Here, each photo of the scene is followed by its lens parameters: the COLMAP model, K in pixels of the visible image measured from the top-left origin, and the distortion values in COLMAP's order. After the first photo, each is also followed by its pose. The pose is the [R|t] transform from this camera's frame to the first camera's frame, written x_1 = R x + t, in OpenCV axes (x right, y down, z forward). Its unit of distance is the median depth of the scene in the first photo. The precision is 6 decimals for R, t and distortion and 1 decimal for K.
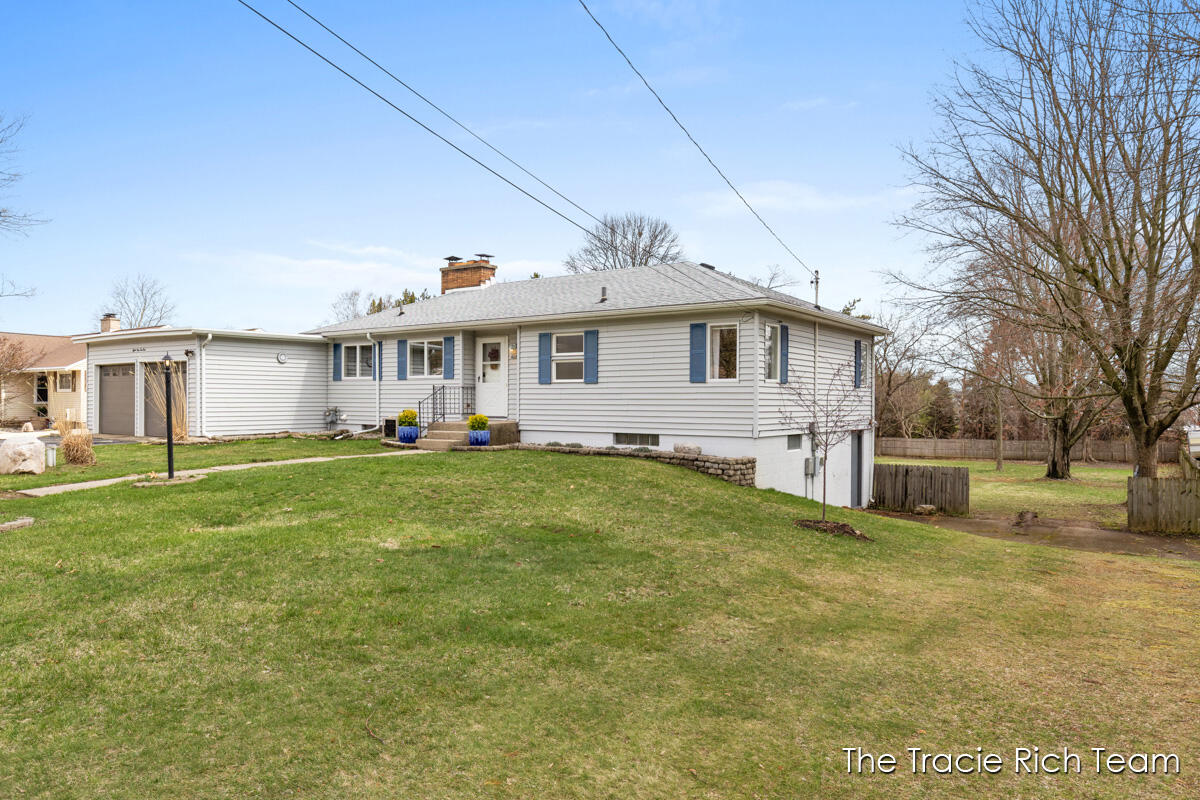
lens RADIAL K [[777.3, 0, 601.0], [0, 777.3, 401.3], [0, 0, 1]] dist [0.002968, 0.000886]
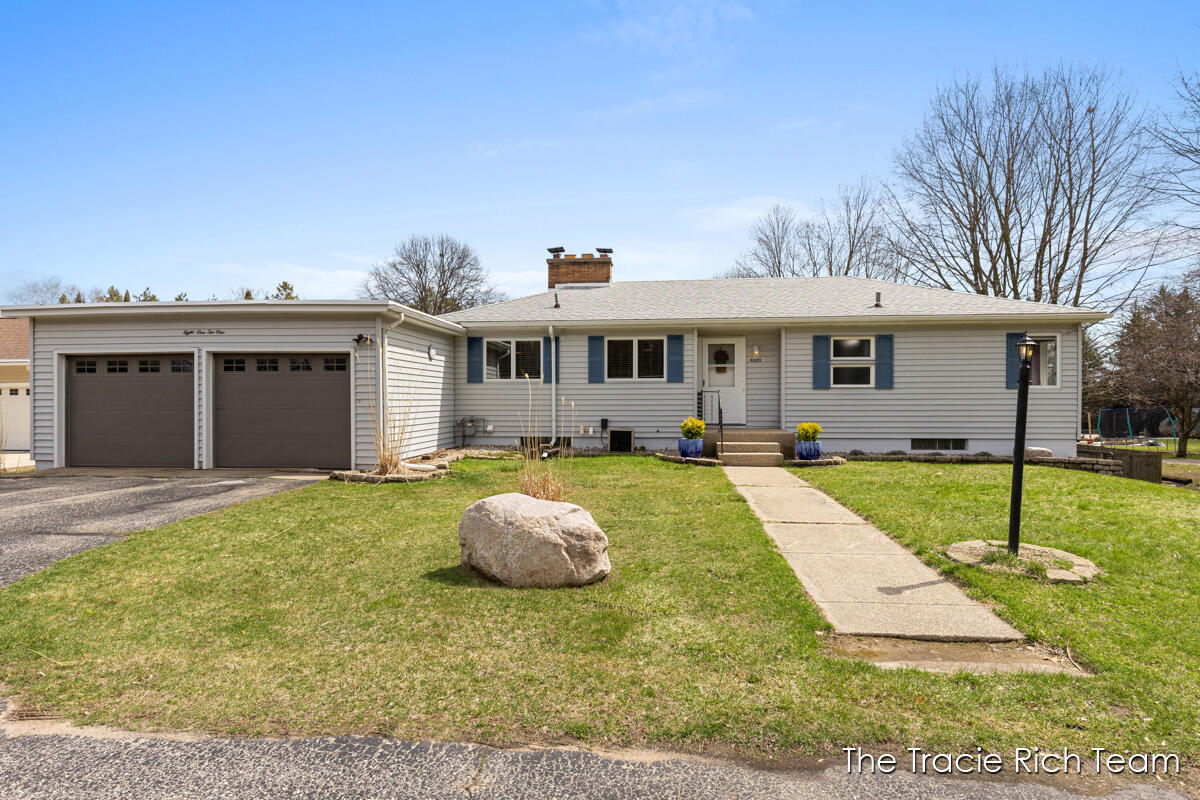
lens RADIAL K [[597.3, 0, 601.9], [0, 597.3, 404.3], [0, 0, 1]] dist [-0.000364, 0.000401]
pose [[0.868505, -0.007746, 0.495620, -0.606215], [0.005844, 0.999968, 0.005388, -0.008544], [-0.495646, -0.001783, 0.868523, 0.450985]]
